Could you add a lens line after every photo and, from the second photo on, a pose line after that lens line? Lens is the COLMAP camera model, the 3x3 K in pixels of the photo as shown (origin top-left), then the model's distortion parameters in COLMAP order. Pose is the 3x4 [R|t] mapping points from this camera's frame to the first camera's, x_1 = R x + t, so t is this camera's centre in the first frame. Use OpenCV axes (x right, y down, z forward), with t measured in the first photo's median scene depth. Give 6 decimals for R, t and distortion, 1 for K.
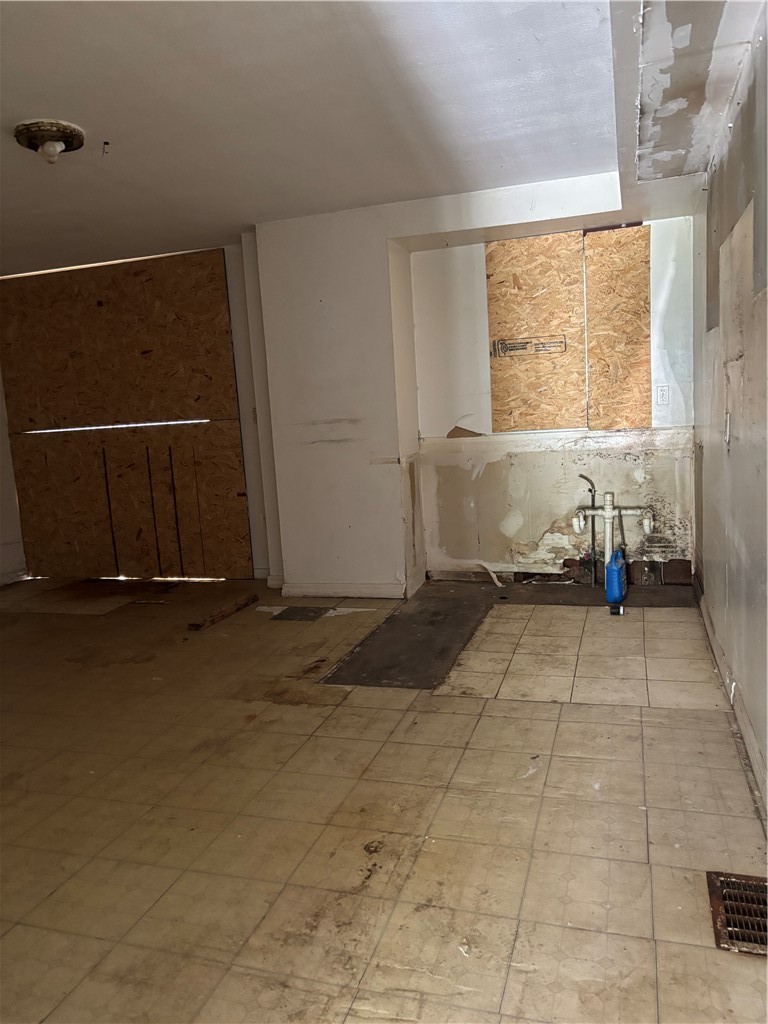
lens RADIAL K [[776.5, 0, 377.3], [0, 776.5, 508.5], [0, 0, 1]] dist [0.048310, -0.052074]
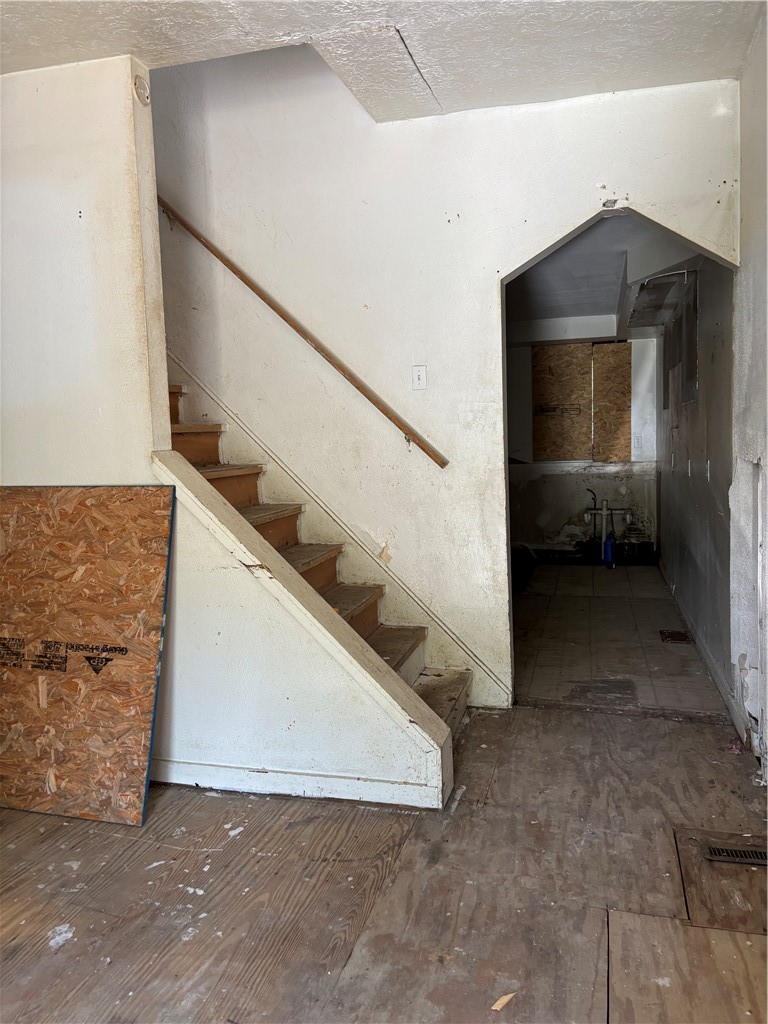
lens RADIAL K [[776.5, 0, 377.3], [0, 776.5, 508.5], [0, 0, 1]] dist [0.048310, -0.052074]
pose [[0.998725, 0.026029, 0.043259, -0.255463], [-0.024082, 0.998700, -0.044921, 0.083887], [-0.044372, 0.043821, 0.998054, -0.624011]]
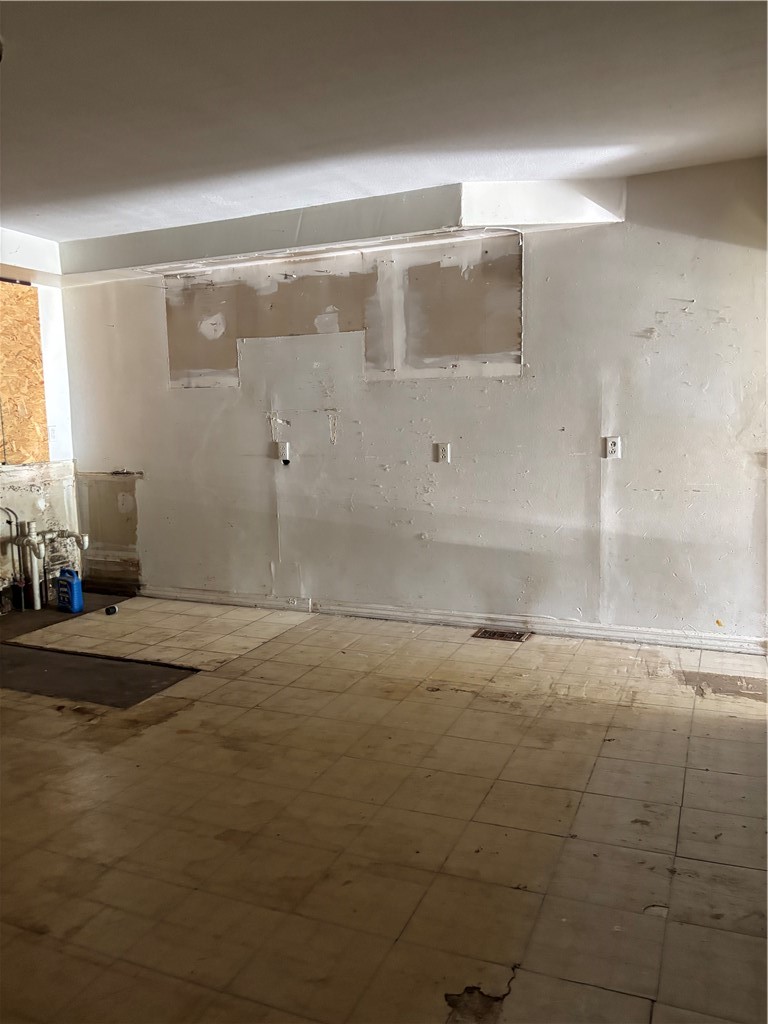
lens RADIAL K [[776.5, 0, 377.3], [0, 776.5, 508.5], [0, 0, 1]] dist [0.048310, -0.052074]
pose [[0.116049, -0.069260, 0.990826, -0.735809], [0.150071, 0.987336, 0.051439, -0.021314], [-0.981841, 0.142724, 0.124973, 0.387746]]
